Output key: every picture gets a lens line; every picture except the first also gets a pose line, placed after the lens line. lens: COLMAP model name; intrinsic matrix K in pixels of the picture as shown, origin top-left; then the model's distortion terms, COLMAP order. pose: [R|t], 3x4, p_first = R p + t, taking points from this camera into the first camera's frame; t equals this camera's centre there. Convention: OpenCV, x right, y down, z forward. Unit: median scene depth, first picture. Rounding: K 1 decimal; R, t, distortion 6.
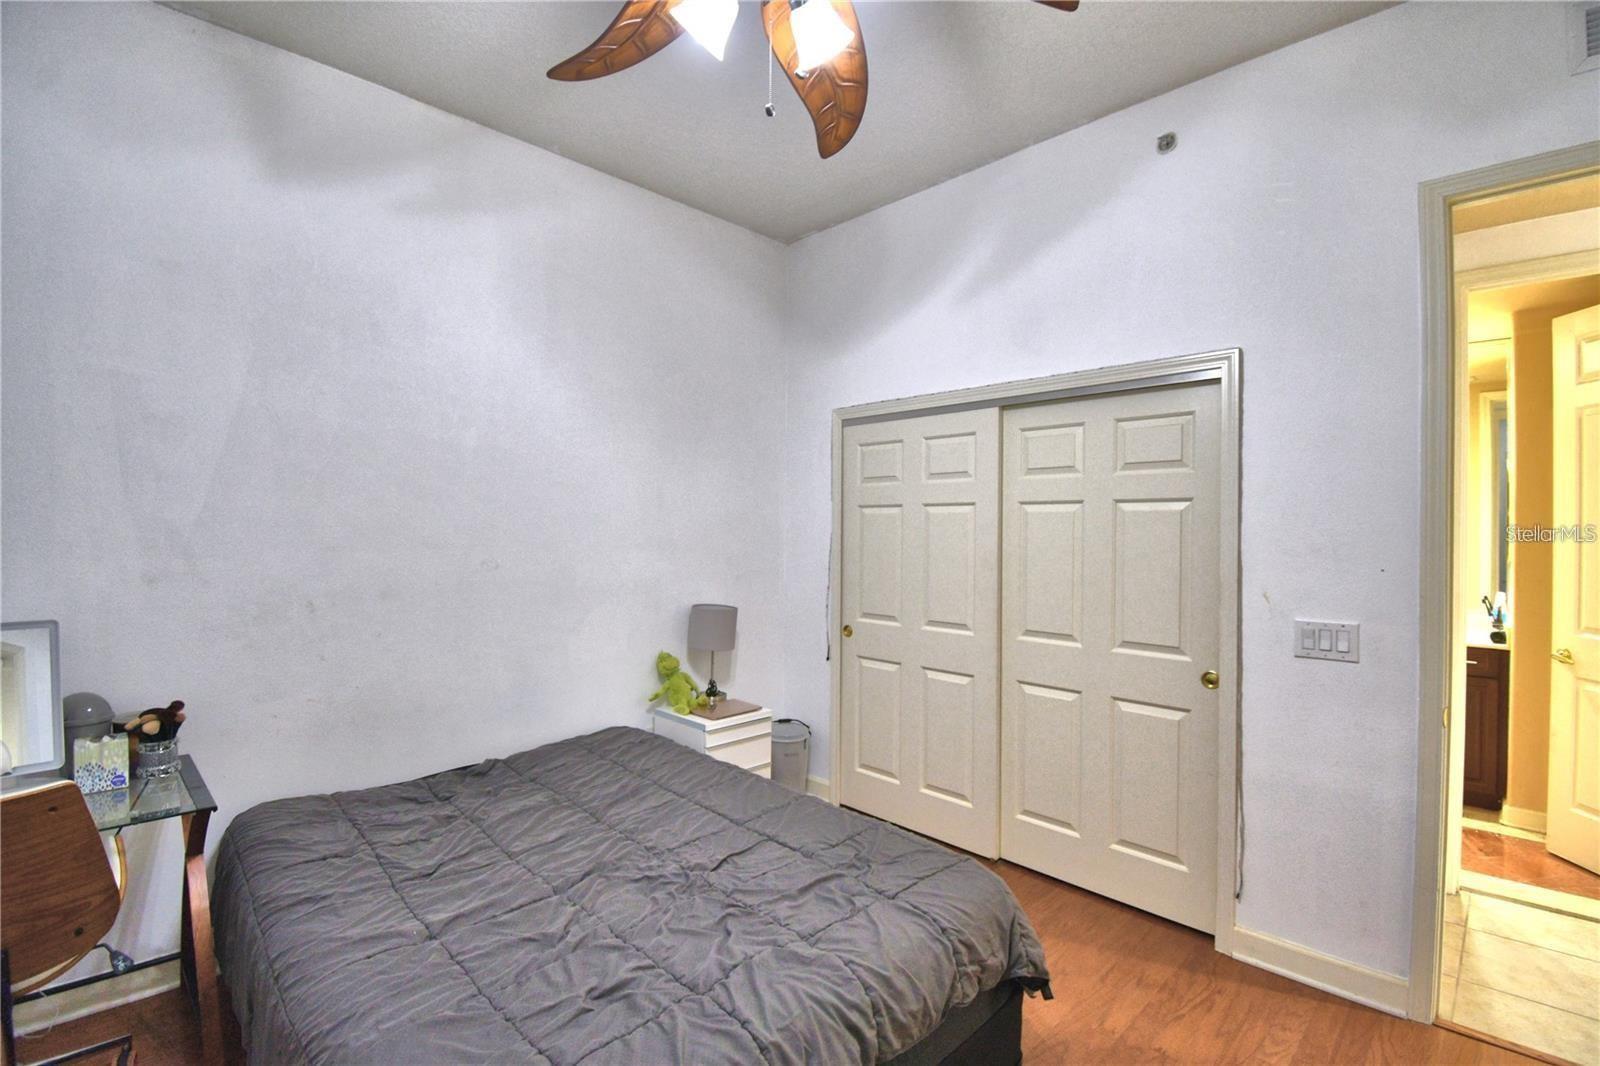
lens RADIAL K [[711.8, 0, 798.6], [0, 711.8, 534.4], [0, 0, 1]] dist [-0.000171, -0.010243]
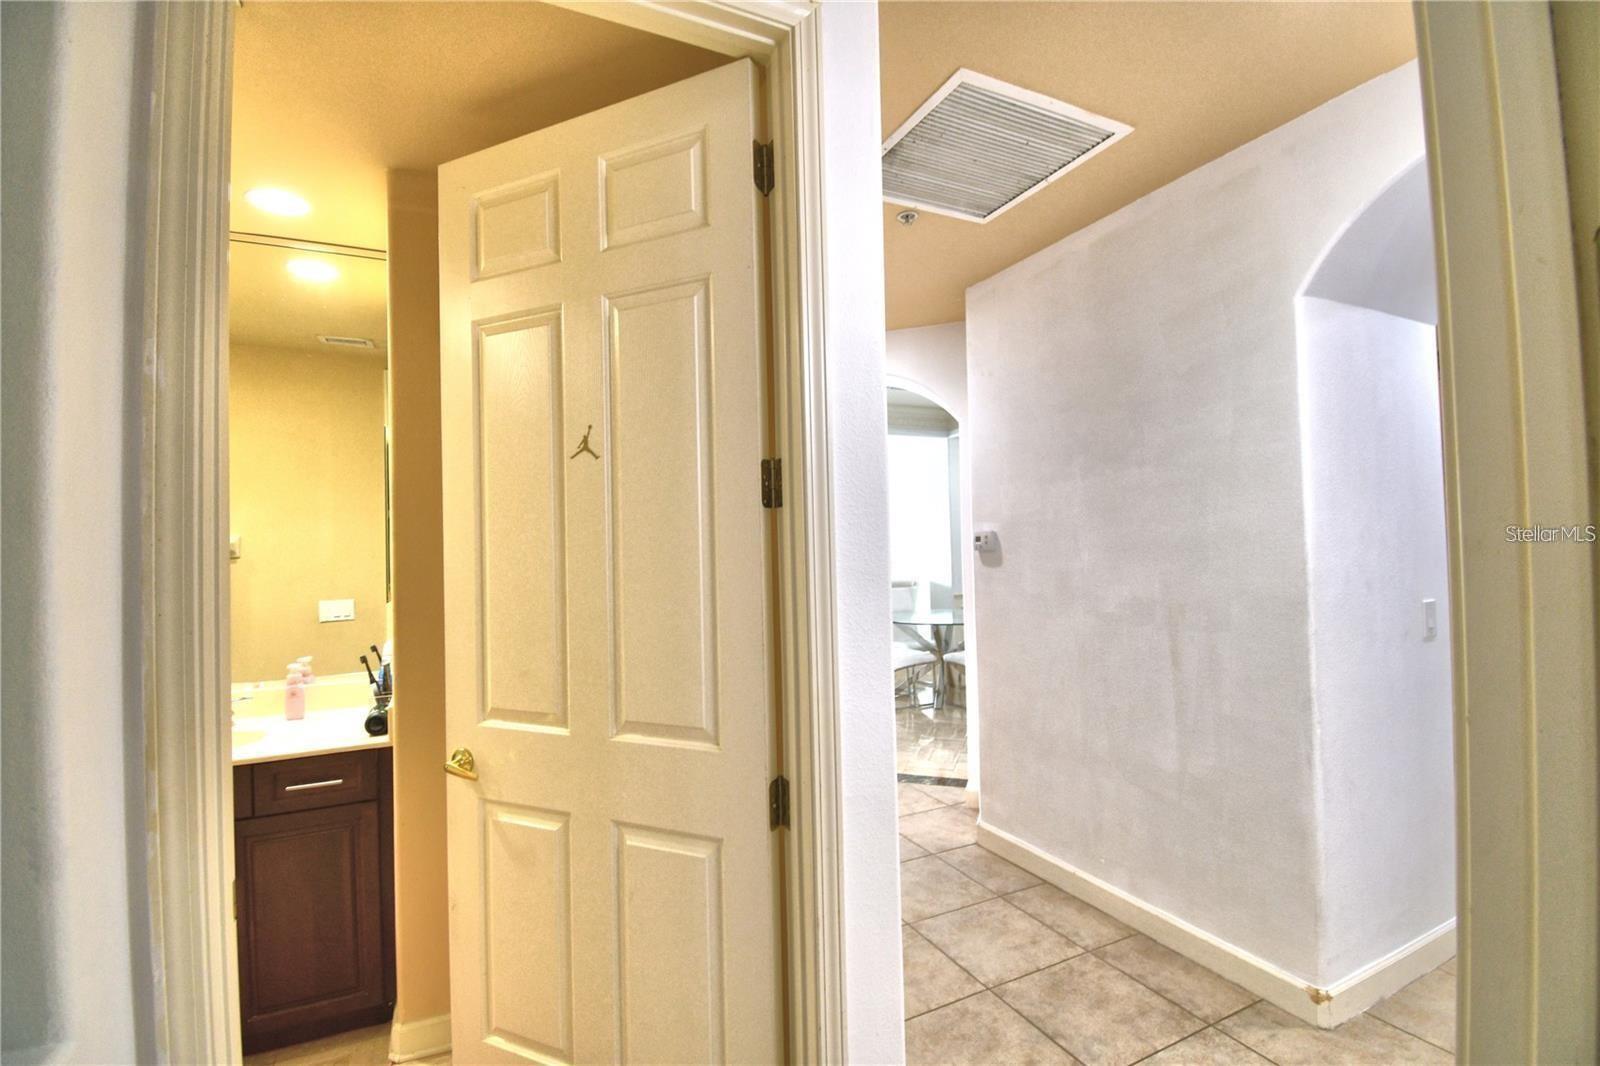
lens RADIAL K [[711.8, 0, 797.9], [0, 711.8, 537.3], [0, 0, 1]] dist [-0.000171, -0.010243]
pose [[0.304569, 0.011092, 0.952426, 0.559431], [0.031515, 0.999267, -0.021715, 0.014947], [-0.951969, 0.036630, 0.303996, 0.503182]]
